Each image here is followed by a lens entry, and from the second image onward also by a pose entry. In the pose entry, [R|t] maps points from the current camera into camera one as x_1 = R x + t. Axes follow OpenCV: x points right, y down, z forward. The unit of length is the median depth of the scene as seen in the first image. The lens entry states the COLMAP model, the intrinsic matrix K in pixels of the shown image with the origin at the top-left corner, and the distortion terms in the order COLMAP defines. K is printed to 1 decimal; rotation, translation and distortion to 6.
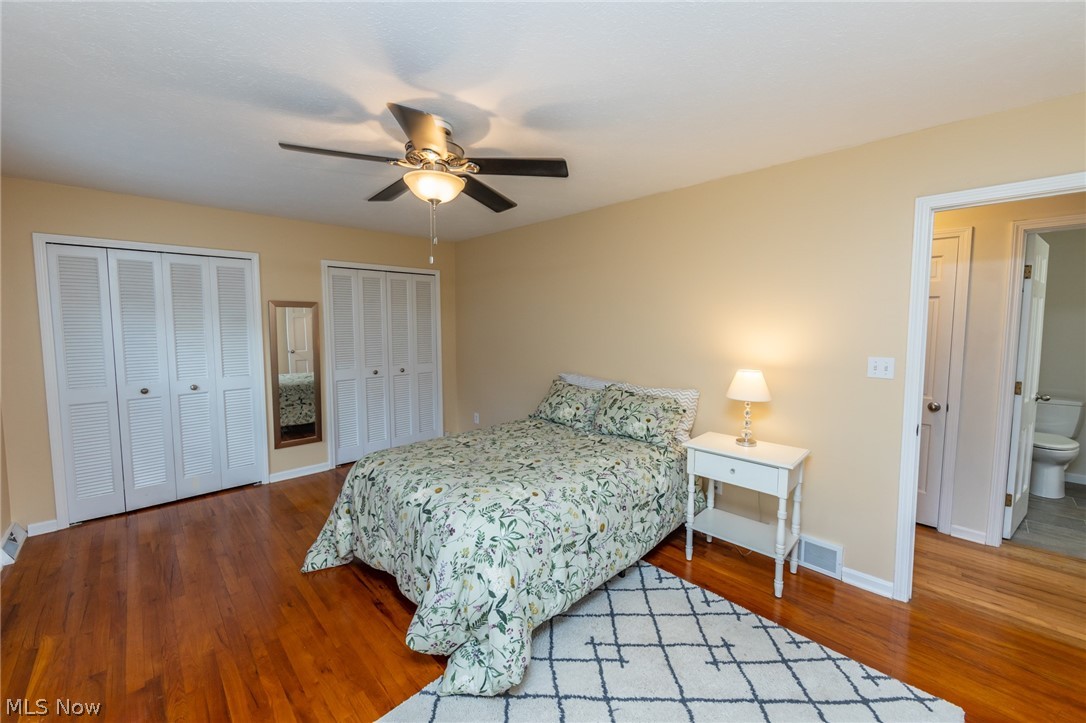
lens RADIAL K [[426.4, 0, 543.0], [0, 426.4, 355.2], [0, 0, 1]] dist [0.016006, -0.000027]
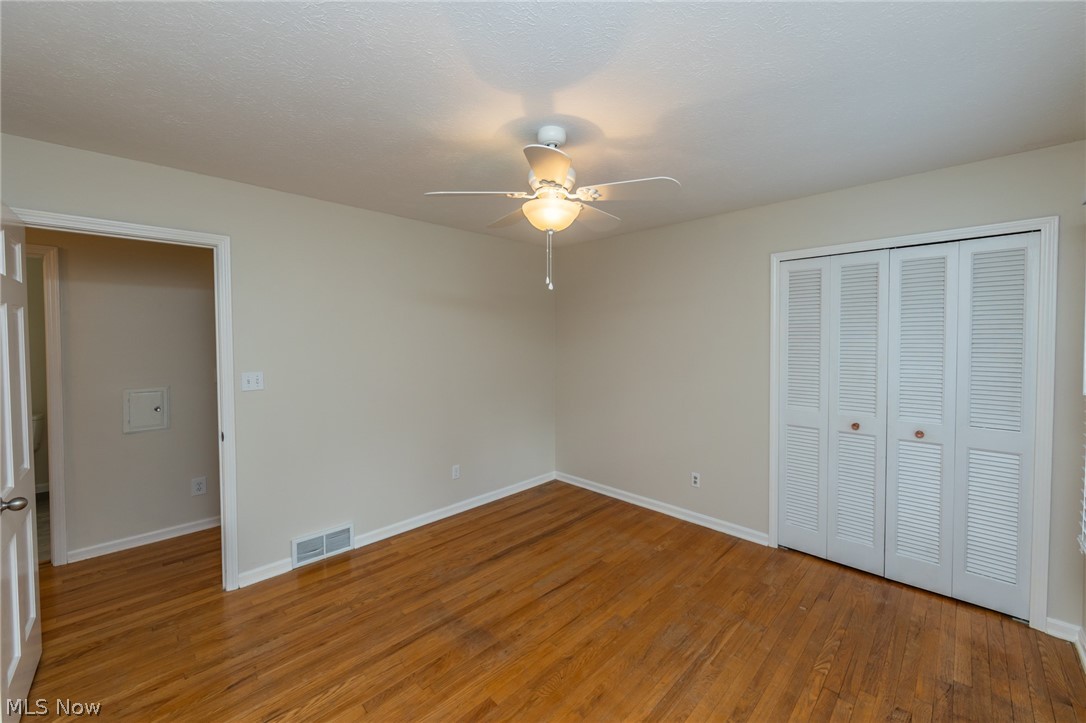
lens RADIAL K [[426.4, 0, 550.6], [0, 426.4, 345.0], [0, 0, 1]] dist [0.016006, -0.000027]
pose [[0.023681, 0.026550, -0.999367, -0.134300], [-0.076951, 0.996730, 0.024656, -0.041268], [0.996754, 0.076318, 0.025646, 0.395235]]
